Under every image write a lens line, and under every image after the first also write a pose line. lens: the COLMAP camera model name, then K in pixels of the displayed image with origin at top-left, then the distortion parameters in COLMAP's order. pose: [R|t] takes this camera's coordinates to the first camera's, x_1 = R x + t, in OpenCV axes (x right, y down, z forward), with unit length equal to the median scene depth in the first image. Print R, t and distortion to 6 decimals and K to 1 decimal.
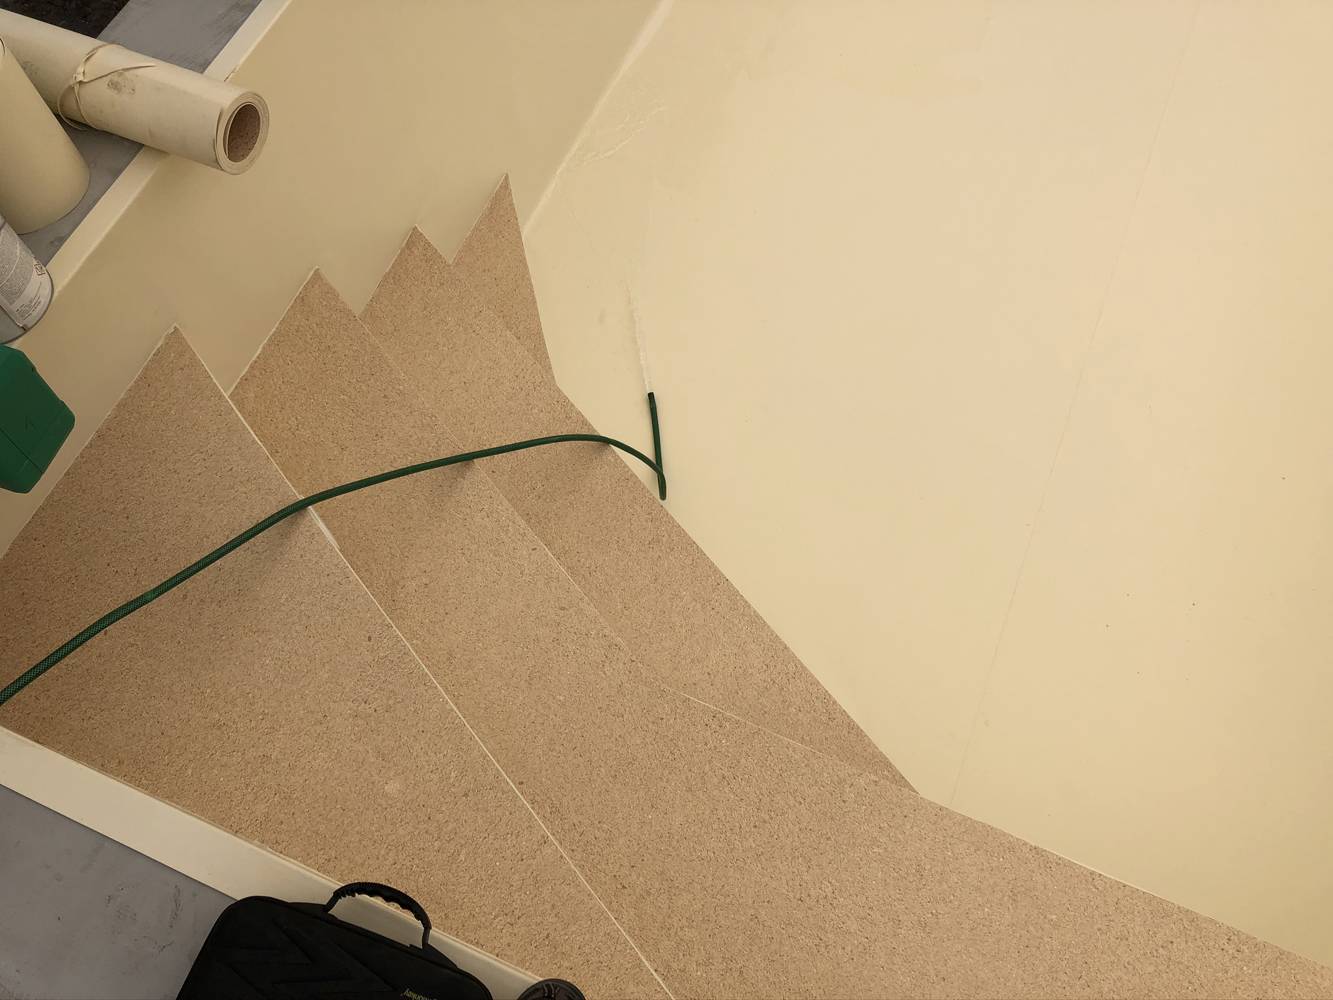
lens RADIAL K [[1088.6, 0, 659.8], [0, 1088.6, 499.3], [0, 0, 1]] dist [0.029302, -0.044638]
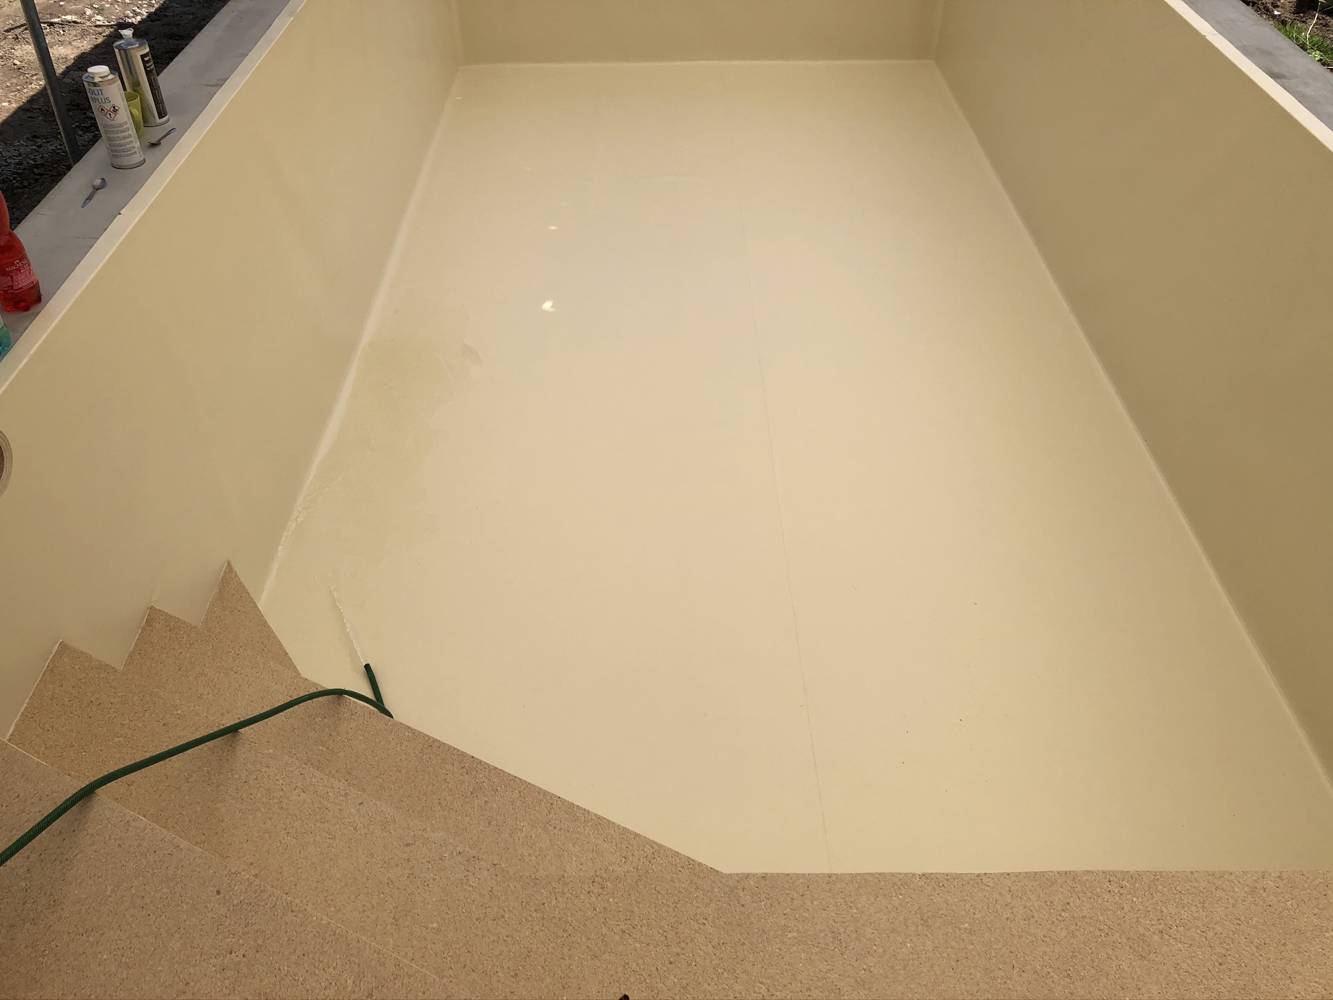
lens RADIAL K [[1088.6, 0, 668.4], [0, 1088.6, 499.2], [0, 0, 1]] dist [0.029302, -0.044638]
pose [[0.915365, -0.252322, 0.313753, -0.112218], [0.359232, 0.863736, -0.353429, 0.279224], [-0.181823, 0.436227, 0.881276, -0.032389]]
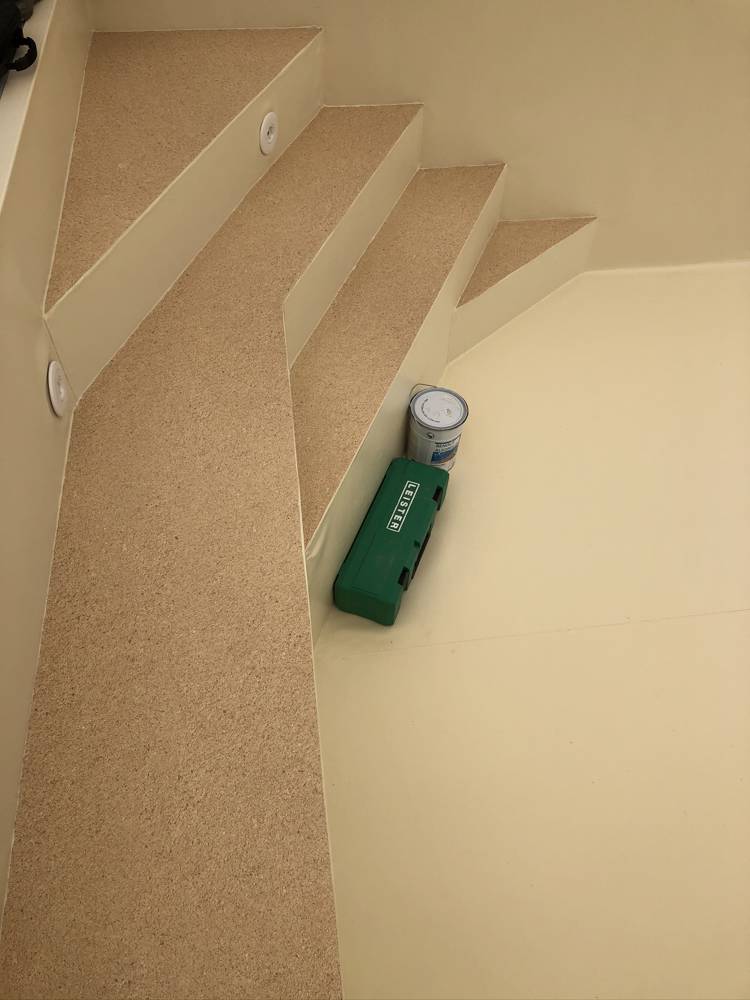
lens RADIAL K [[816.7, 0, 378.3], [0, 816.7, 500.9], [0, 0, 1]] dist [0.029302, -0.044638]
pose [[0.512907, 0.700495, -0.496218, 0.839290], [-0.794596, 0.606164, 0.034382, 0.196655], [0.324874, 0.376659, 0.867517, 0.176327]]
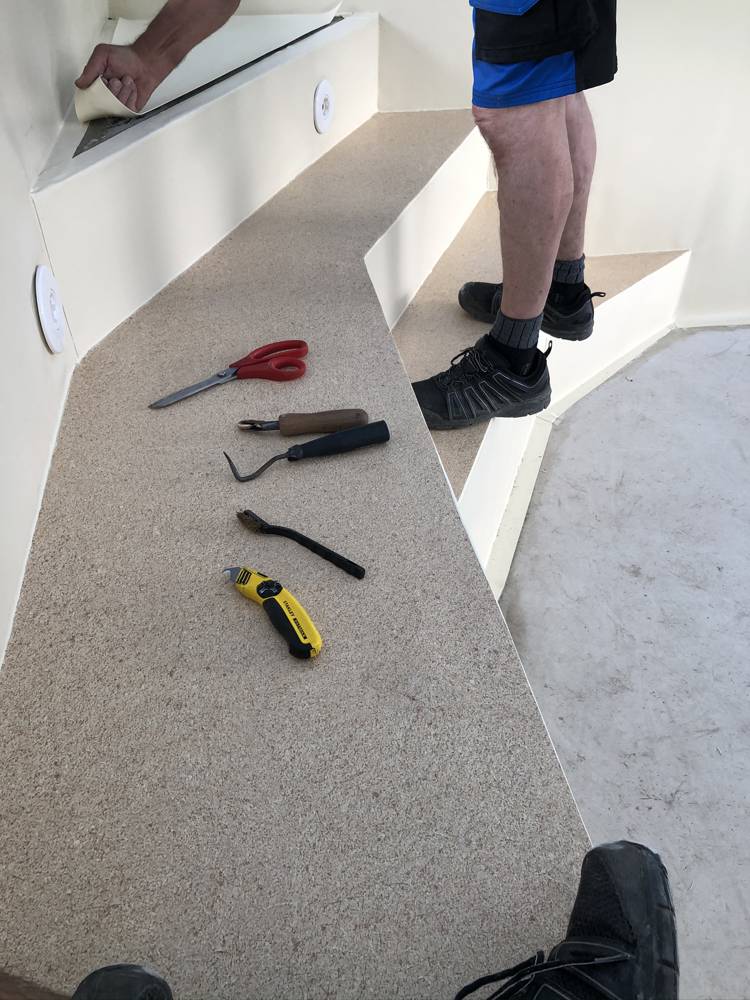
lens RADIAL K [[816.7, 0, 373.1], [0, 816.7, 495.6], [0, 0, 1]] dist [0.029302, -0.044638]
pose [[0.546873, 0.541218, -0.638758, 0.680075], [-0.766556, 0.630463, -0.122098, 0.423348], [0.336631, 0.556416, 0.759658, 0.524872]]
